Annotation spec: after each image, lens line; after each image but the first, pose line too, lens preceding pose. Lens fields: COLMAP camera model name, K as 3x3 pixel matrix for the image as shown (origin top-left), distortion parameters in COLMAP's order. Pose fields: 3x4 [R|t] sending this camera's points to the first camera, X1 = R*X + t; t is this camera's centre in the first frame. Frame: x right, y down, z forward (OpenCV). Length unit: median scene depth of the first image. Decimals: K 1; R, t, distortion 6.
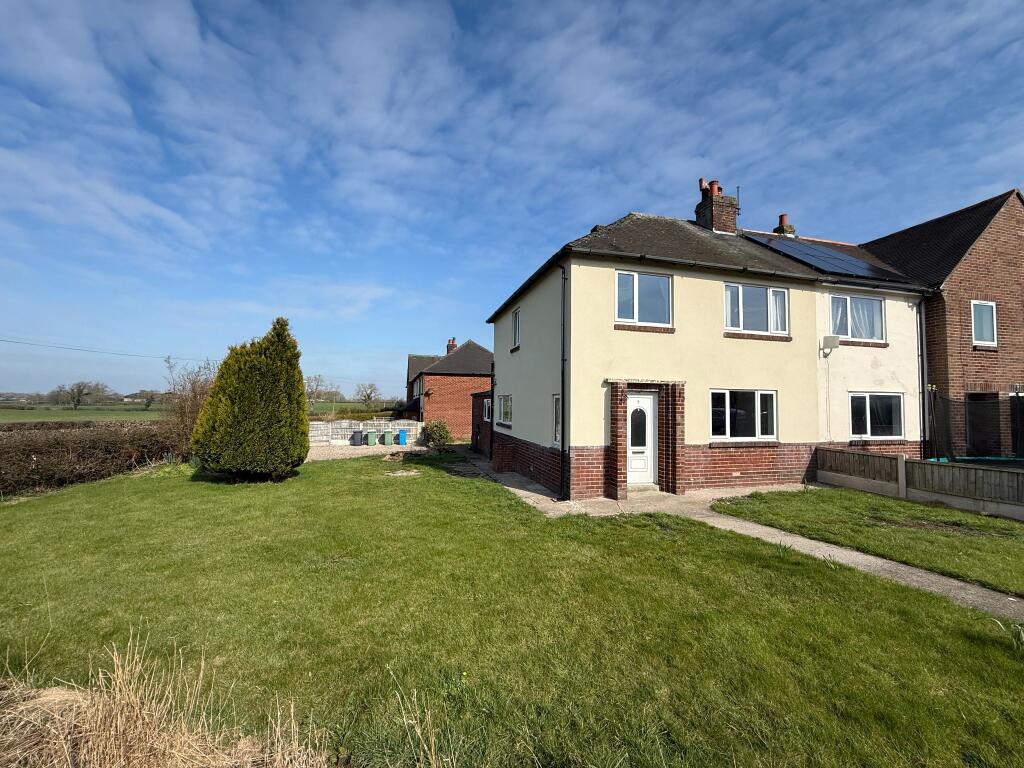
lens RADIAL K [[406.3, 0, 512.0], [0, 406.3, 384.0], [0, 0, 1]] dist [-0.001106, 0.000057]
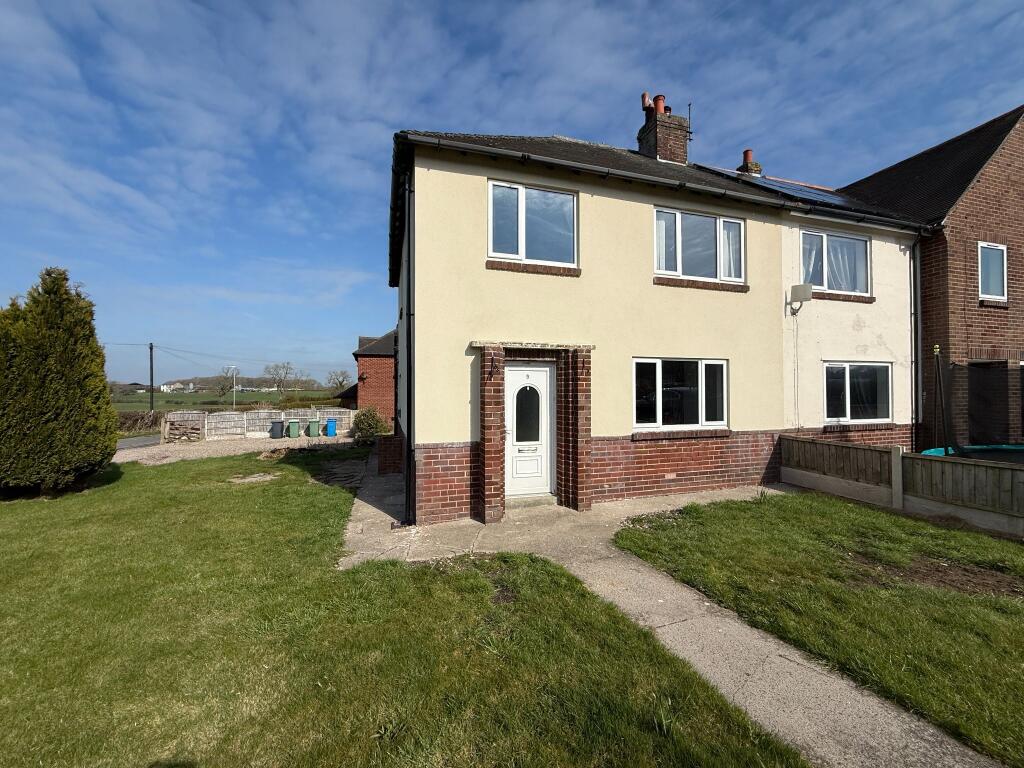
lens RADIAL K [[406.3, 0, 512.0], [0, 406.3, 384.0], [0, 0, 1]] dist [-0.001106, 0.000057]
pose [[0.999047, -0.014310, 0.041239, 0.238857], [0.012858, 0.999295, 0.035261, 0.029602], [-0.041715, -0.034697, 0.998527, 0.292813]]
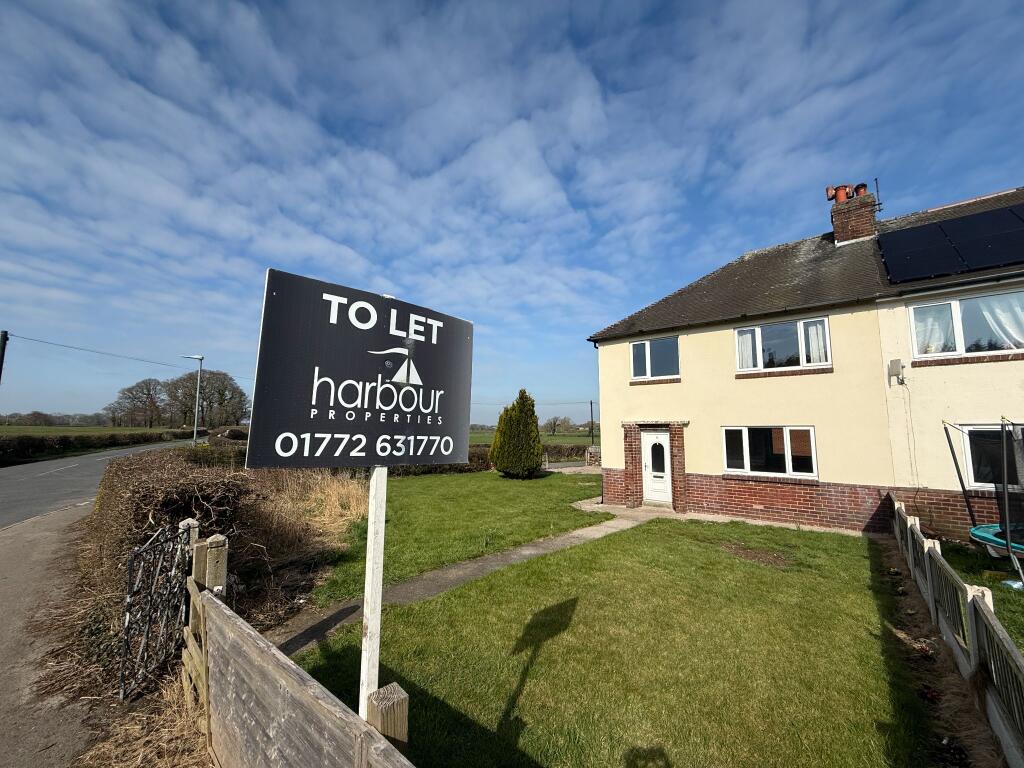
lens RADIAL K [[406.3, 0, 512.0], [0, 406.3, 384.0], [0, 0, 1]] dist [-0.001106, 0.000057]
pose [[0.592762, -0.099045, -0.799264, 1.021894], [0.047132, 0.994974, -0.088342, -0.032069], [0.803997, 0.014695, 0.594451, -0.142994]]
